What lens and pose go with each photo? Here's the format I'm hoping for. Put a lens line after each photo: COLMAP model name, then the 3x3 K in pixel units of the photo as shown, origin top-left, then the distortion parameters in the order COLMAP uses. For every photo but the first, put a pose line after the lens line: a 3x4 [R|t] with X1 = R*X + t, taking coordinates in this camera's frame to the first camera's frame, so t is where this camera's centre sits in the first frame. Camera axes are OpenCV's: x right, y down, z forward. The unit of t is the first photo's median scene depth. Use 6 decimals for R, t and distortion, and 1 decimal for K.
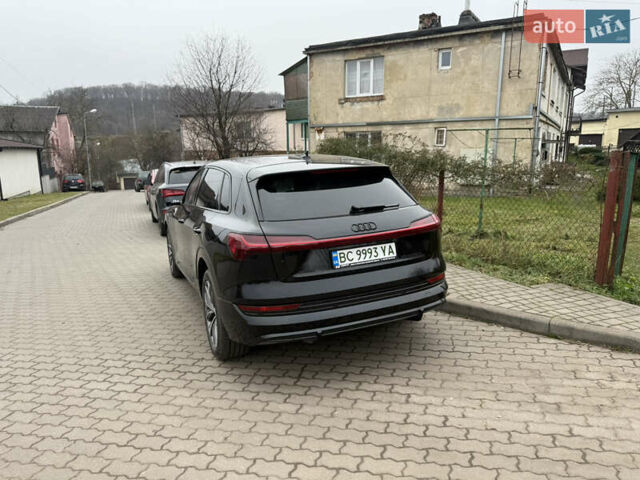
lens RADIAL K [[450.4, 0, 313.8], [0, 450.4, 239.7], [0, 0, 1]] dist [-0.009446, -0.006669]
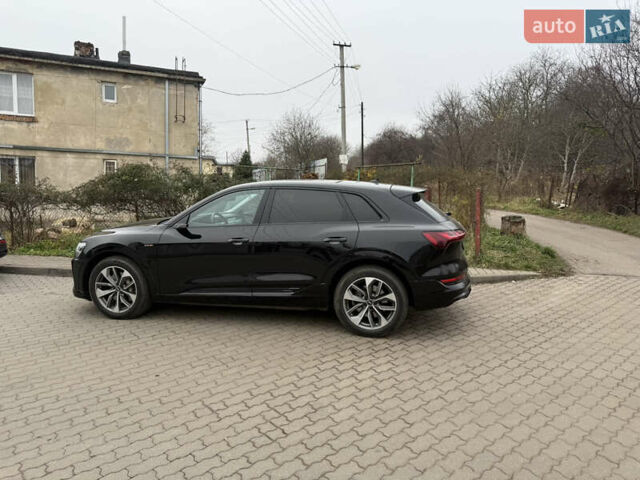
lens RADIAL K [[450.4, 0, 316.4], [0, 450.4, 241.1], [0, 0, 1]] dist [-0.009446, -0.006669]
pose [[0.599823, -0.053196, 0.798362, -0.243735], [0.113573, 0.993345, -0.019142, -0.000033], [-0.792031, 0.102154, 0.601873, 0.061421]]
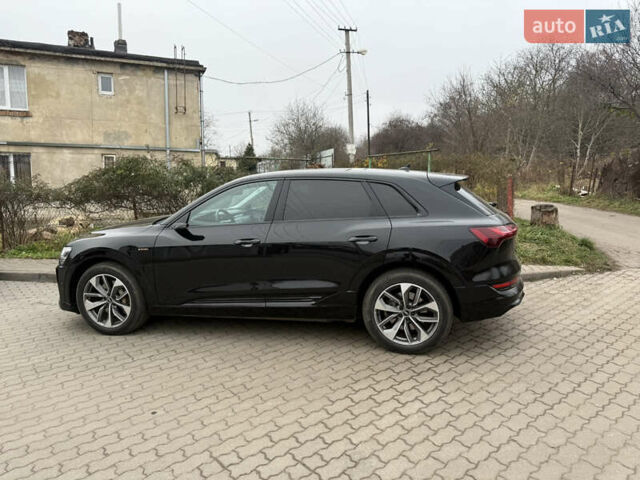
lens RADIAL K [[450.4, 0, 319.5], [0, 450.4, 241.7], [0, 0, 1]] dist [-0.009446, -0.006669]
pose [[0.602290, -0.080917, 0.794166, -0.216271], [0.134293, 0.990941, -0.000881, -0.005823], [-0.786900, 0.107181, 0.607701, 0.093010]]
